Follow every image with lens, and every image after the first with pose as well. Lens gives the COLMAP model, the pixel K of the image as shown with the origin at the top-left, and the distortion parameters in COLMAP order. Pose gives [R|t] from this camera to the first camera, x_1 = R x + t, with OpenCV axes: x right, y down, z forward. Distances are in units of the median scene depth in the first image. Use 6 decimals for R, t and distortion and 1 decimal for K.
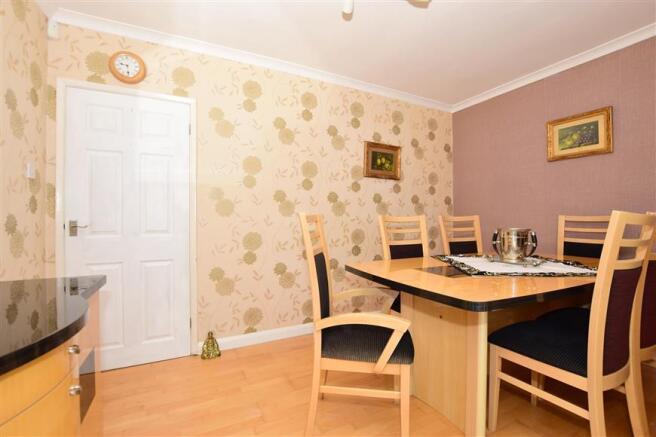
lens RADIAL K [[298.4, 0, 328.2], [0, 298.4, 222.2], [0, 0, 1]] dist [-0.002532, -0.000042]
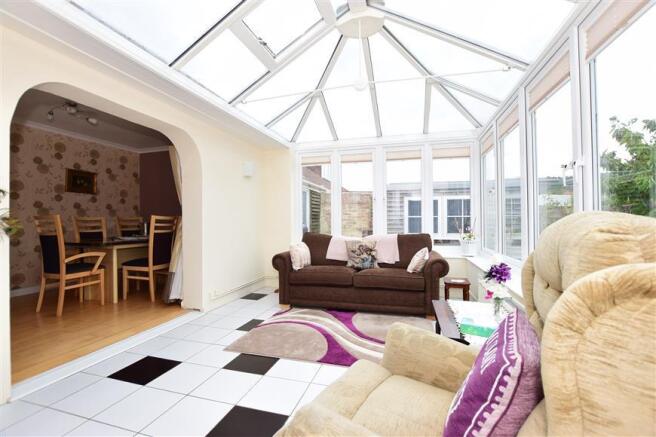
lens RADIAL K [[298.4, 0, 326.7], [0, 298.4, 222.4], [0, 0, 1]] dist [-0.002532, -0.000042]
pose [[0.682556, 0.003023, 0.730827, -0.077887], [-0.005015, 0.999987, 0.000547, -0.000356], [-0.730816, -0.004038, 0.682563, -0.971537]]
